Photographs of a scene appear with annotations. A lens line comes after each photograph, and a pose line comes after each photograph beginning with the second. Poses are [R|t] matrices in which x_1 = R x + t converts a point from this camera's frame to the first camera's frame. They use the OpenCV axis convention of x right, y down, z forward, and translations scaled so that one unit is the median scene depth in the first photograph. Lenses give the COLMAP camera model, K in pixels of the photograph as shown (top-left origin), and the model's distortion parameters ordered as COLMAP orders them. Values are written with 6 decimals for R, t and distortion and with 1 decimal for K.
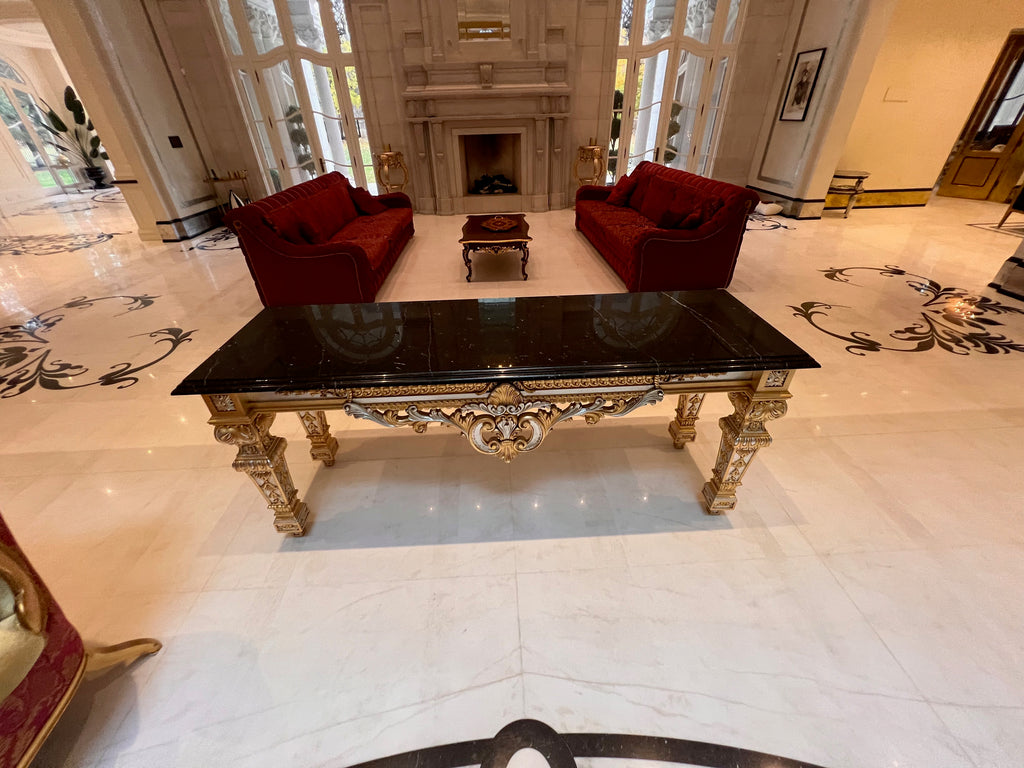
lens RADIAL K [[409.9, 0, 508.6], [0, 409.9, 382.1], [0, 0, 1]] dist [-0.000712, -0.000065]
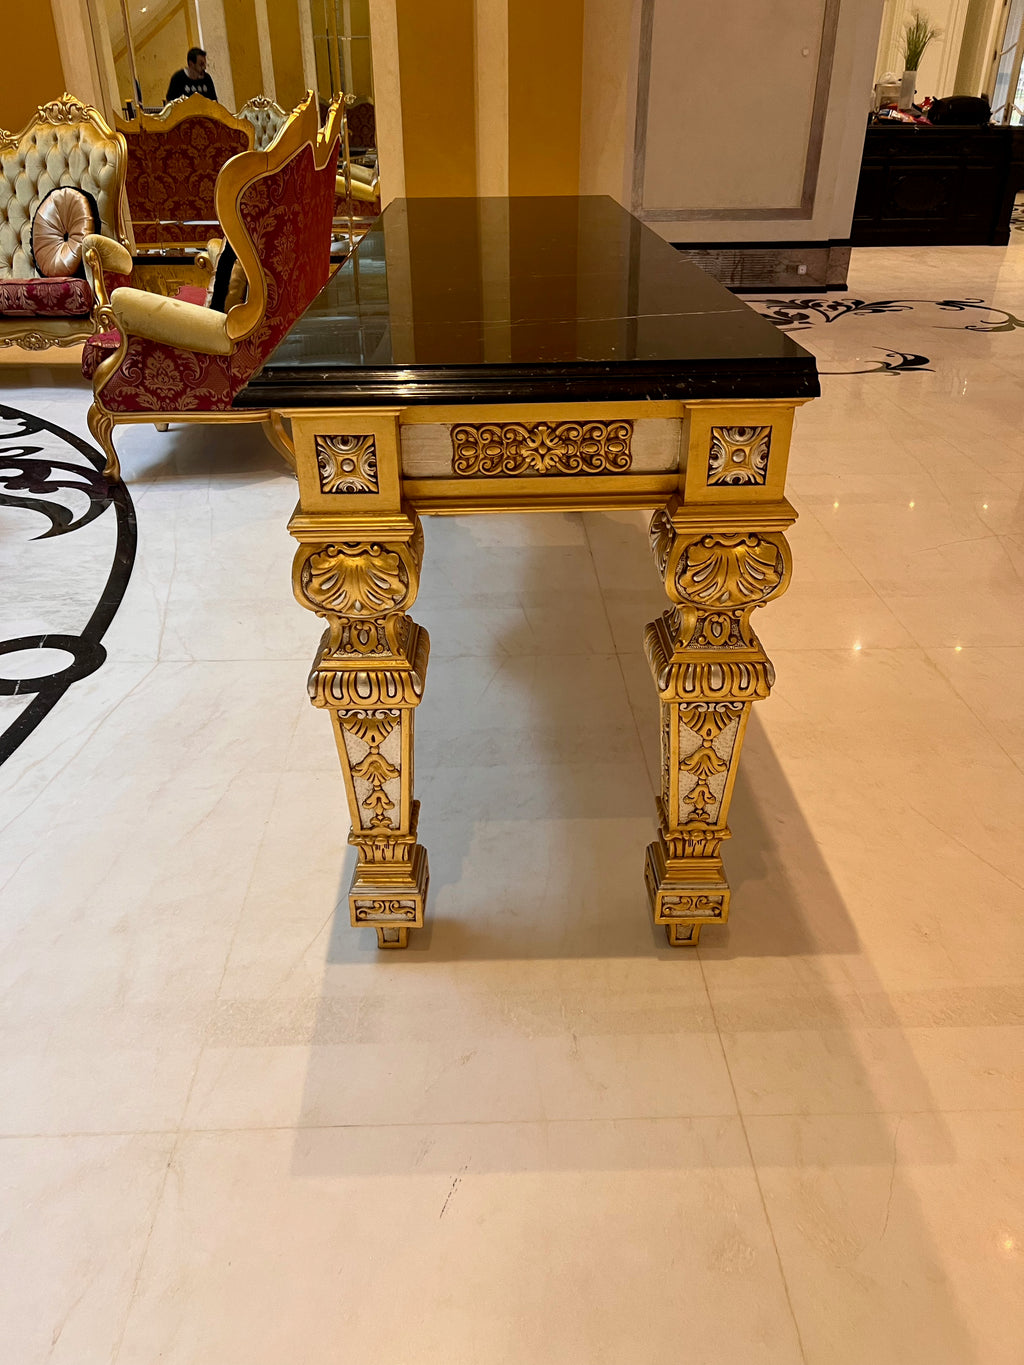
lens RADIAL K [[1026.1, 0, 507.3], [0, 1026.1, 672.2], [0, 0, 1]] dist [0.047480, -0.049021]
pose [[-0.012087, 0.510578, -0.859746, 1.041941], [-0.544423, 0.717834, 0.433955, -0.237644], [0.838724, 0.473311, 0.269294, 0.705929]]
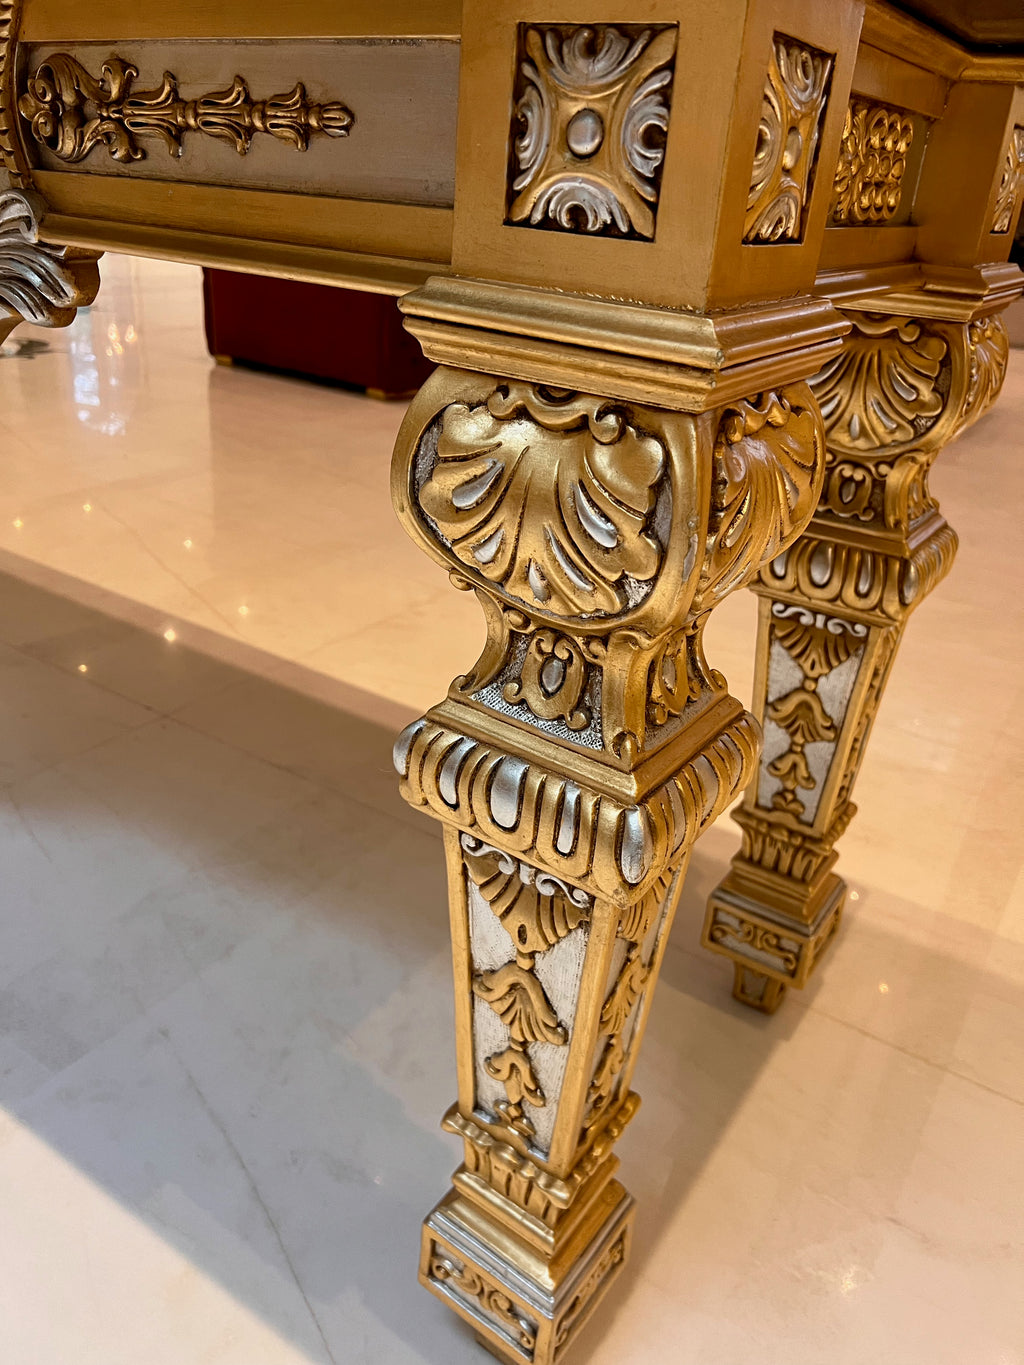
lens RADIAL K [[1041.0, 0, 509.2], [0, 1041.0, 670.2], [0, 0, 1]] dist [0.054667, -0.066495]
pose [[0.805007, 0.325204, -0.496192, 0.577224], [-0.396924, 0.916841, -0.043060, 0.096287], [0.440926, 0.231614, 0.867144, 0.559737]]
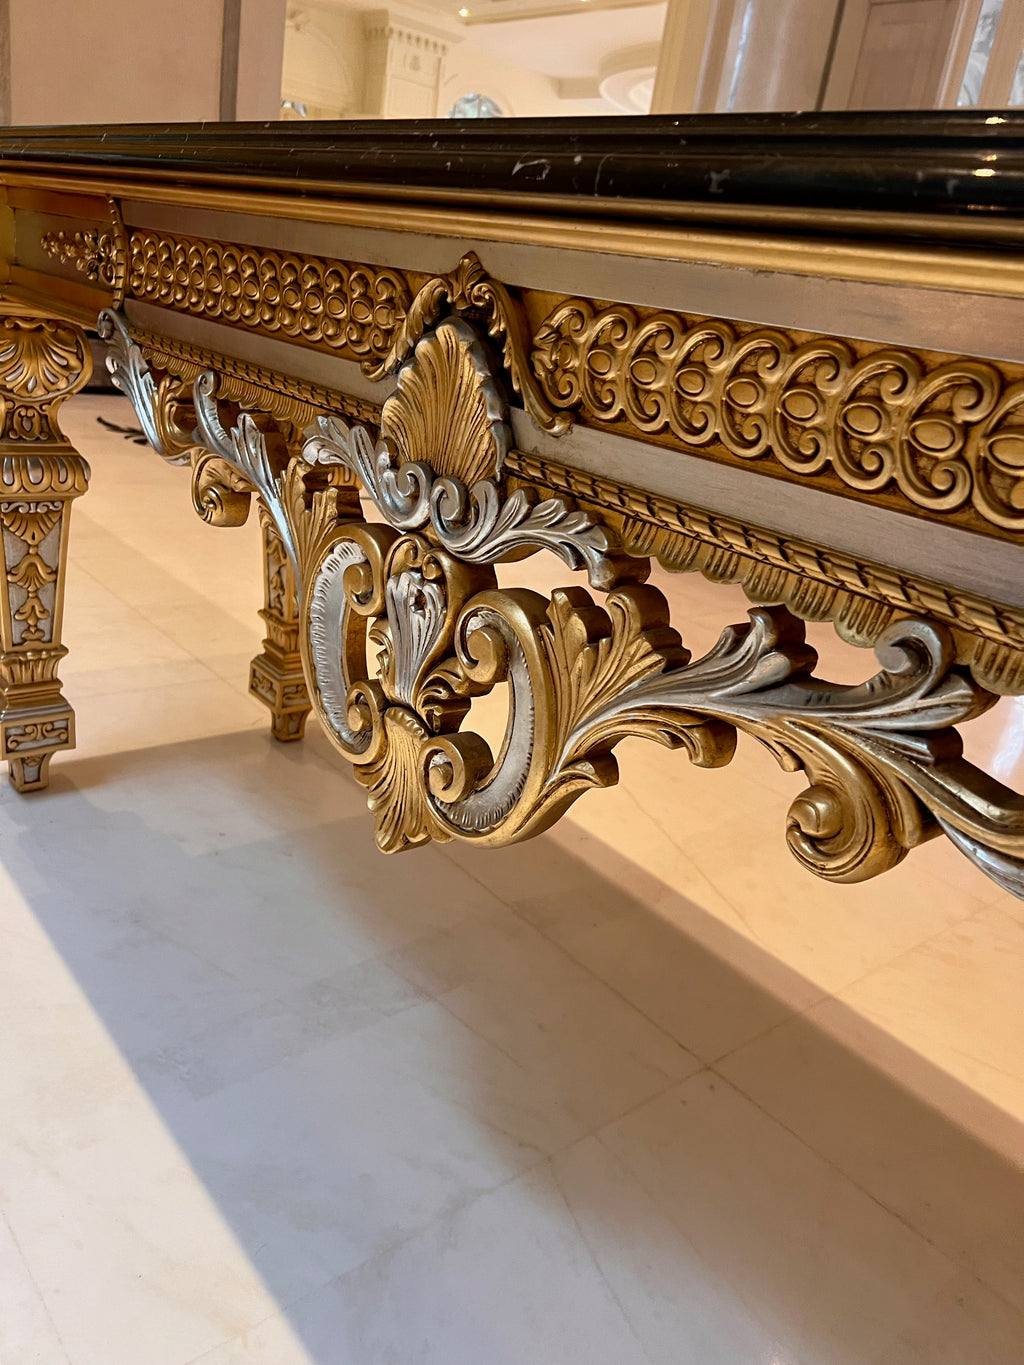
lens RADIAL K [[1038.6, 0, 487.7], [0, 1038.6, 681.4], [0, 0, 1]] dist [0.049720, -0.055744]
pose [[0.588277, 0.388419, -0.709268, 0.266822], [-0.563946, 0.825664, -0.015583, 0.091835], [0.579564, 0.409156, 0.704767, 0.536348]]
